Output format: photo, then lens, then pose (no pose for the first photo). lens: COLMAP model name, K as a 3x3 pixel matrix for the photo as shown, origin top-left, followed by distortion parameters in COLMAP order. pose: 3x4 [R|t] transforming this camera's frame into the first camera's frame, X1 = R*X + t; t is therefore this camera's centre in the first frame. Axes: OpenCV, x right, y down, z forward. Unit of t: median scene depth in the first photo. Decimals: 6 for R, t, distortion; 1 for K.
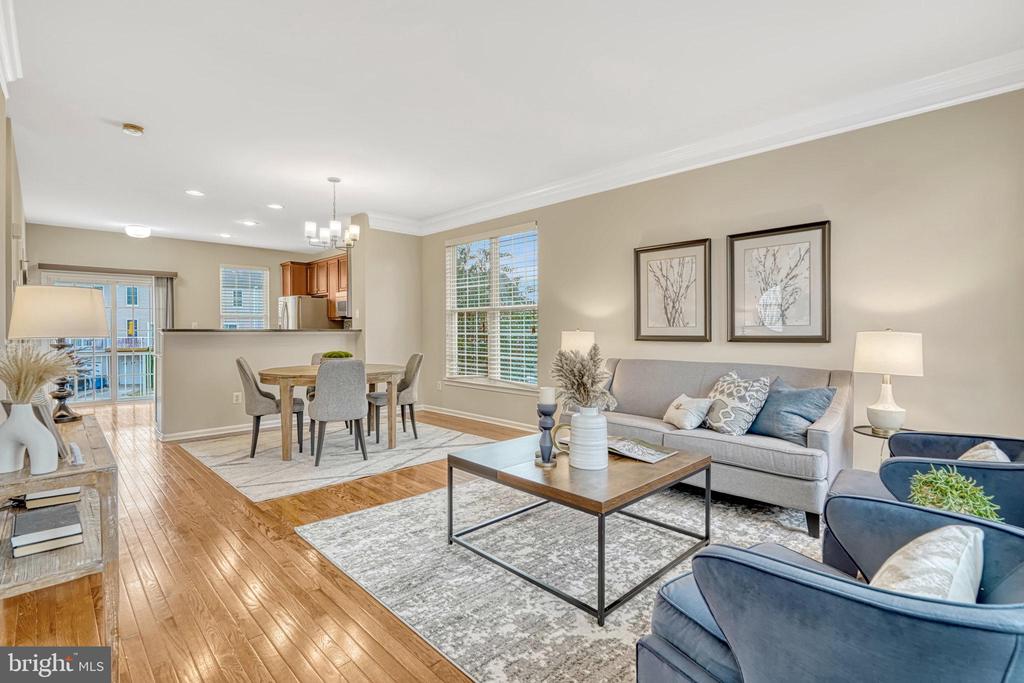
lens RADIAL K [[479.3, 0, 510.5], [0, 479.3, 332.8], [0, 0, 1]] dist [-0.000378, 0.000289]
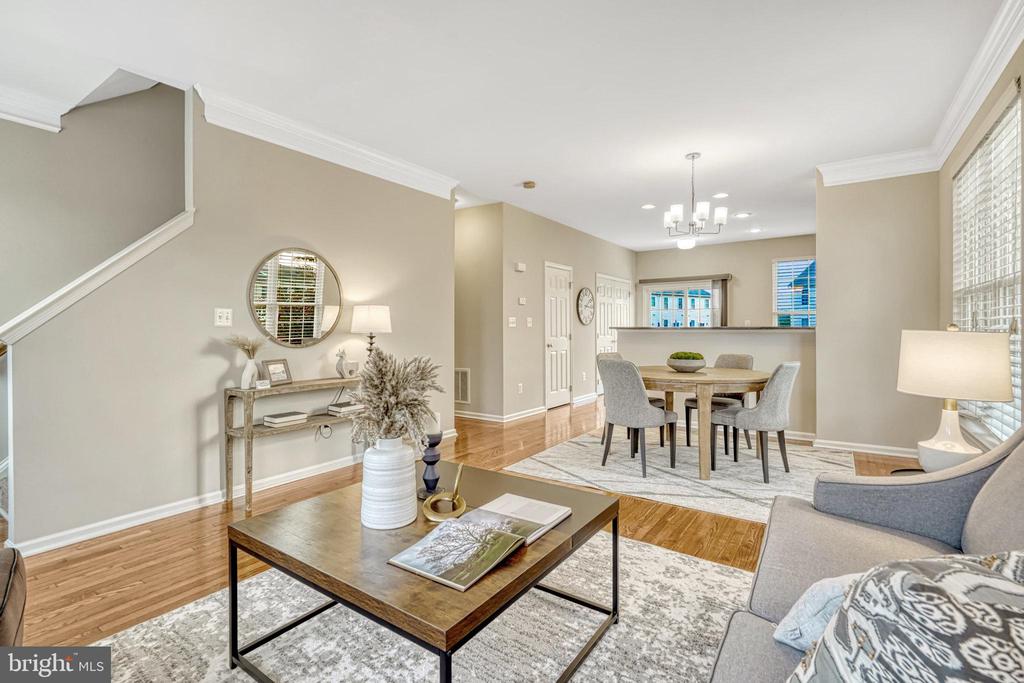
lens RADIAL K [[479.3, 0, 509.9], [0, 479.3, 338.9], [0, 0, 1]] dist [-0.000378, 0.000289]
pose [[0.183092, 0.022384, -0.982841, 0.538930], [-0.003610, 0.999749, 0.022097, -0.005389], [0.983089, -0.000498, 0.183127, 0.637645]]
